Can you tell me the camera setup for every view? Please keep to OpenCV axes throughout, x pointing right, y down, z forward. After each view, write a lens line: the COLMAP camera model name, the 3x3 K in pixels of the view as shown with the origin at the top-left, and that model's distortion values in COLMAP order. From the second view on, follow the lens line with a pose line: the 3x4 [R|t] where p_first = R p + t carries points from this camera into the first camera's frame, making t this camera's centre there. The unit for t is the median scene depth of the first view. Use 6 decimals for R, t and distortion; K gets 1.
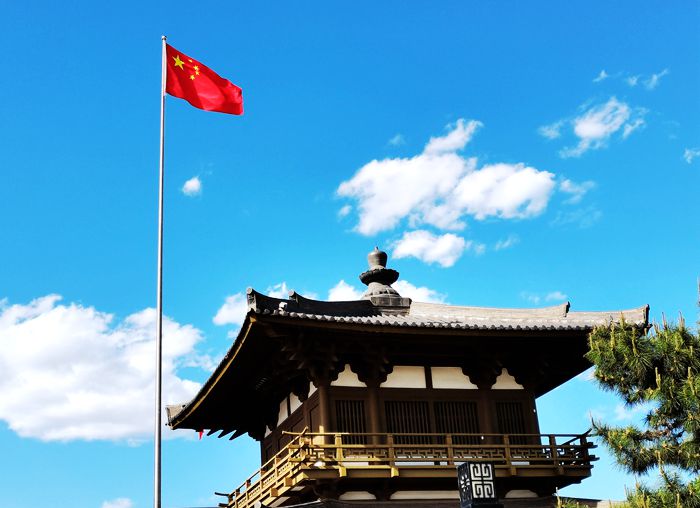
lens RADIAL K [[1197.7, 0, 350.0], [0, 1197.7, 254.0], [0, 0, 1]] dist [0.134110, -0.022032]
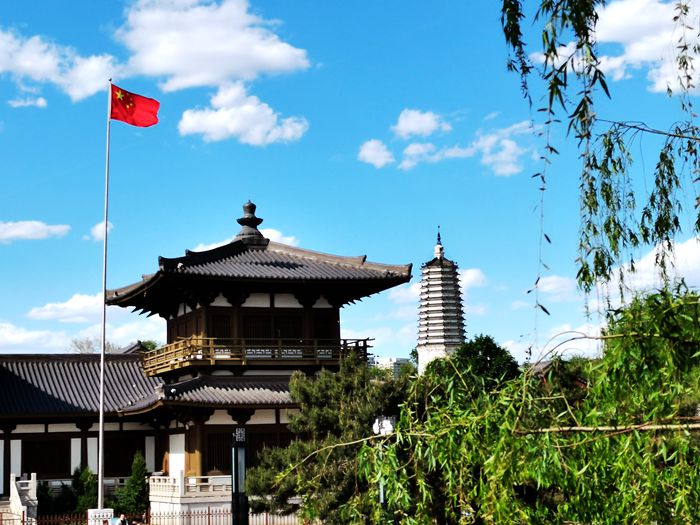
lens RADIAL K [[1362.7, 0, 351.2], [0, 1362.7, 285.6], [0, 0, 1]] dist [0.109652, -0.074112]
pose [[0.997238, 0.053703, 0.051309, 0.078938], [-0.064599, 0.968041, 0.242331, -0.377054], [-0.036655, -0.244977, 0.968836, -0.787376]]
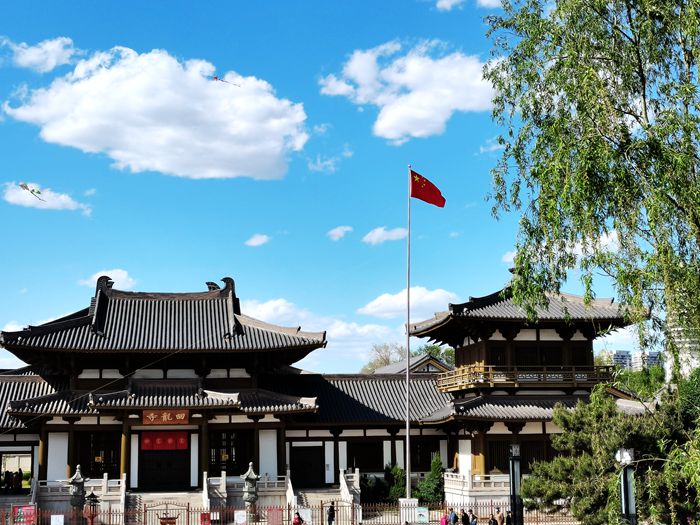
lens RADIAL K [[1182.2, 0, 350.0], [0, 1182.2, 262.5], [0, 0, 1]] dist [0.042342, -0.002952]
pose [[0.985835, 0.035900, -0.163832, 0.078048], [0.002701, 0.973299, 0.229526, -0.489600], [0.167698, -0.226717, 0.959415, -0.965447]]
